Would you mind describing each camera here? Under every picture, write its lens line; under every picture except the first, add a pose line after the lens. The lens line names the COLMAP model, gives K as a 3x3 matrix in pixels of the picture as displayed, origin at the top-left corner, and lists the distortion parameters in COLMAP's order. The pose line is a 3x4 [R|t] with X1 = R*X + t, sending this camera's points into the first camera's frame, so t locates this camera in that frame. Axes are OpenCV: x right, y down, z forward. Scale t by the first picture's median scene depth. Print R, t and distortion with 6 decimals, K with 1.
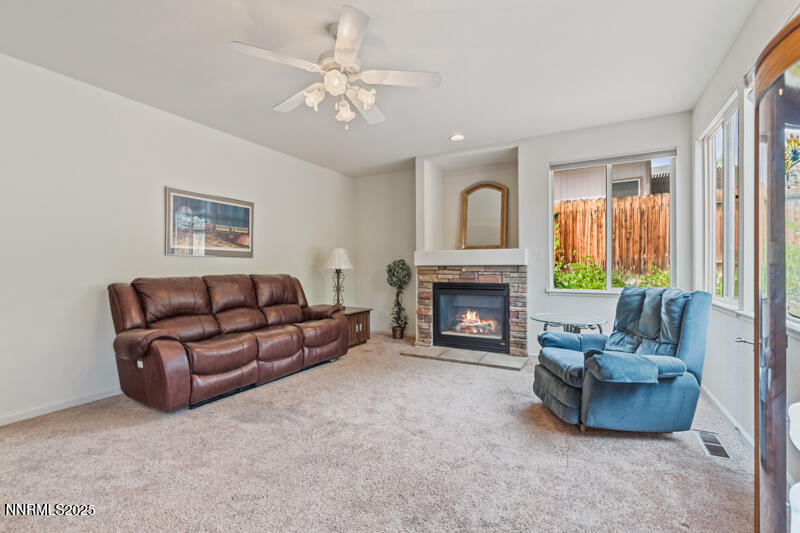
lens RADIAL K [[358.3, 0, 400.0], [0, 358.3, 266.5], [0, 0, 1]] dist [0.002353, 0.000181]
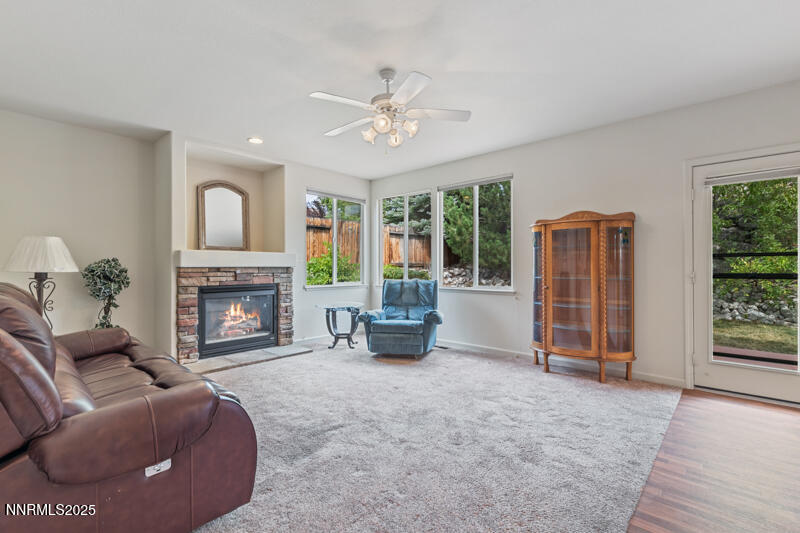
lens RADIAL K [[358.3, 0, 400.0], [0, 358.3, 266.5], [0, 0, 1]] dist [0.002353, 0.000181]
pose [[0.237903, 0.006469, 0.971267, -0.660377], [0.000227, 0.999977, -0.006716, 0.002061], [-0.971289, 0.001819, 0.237896, 0.332574]]
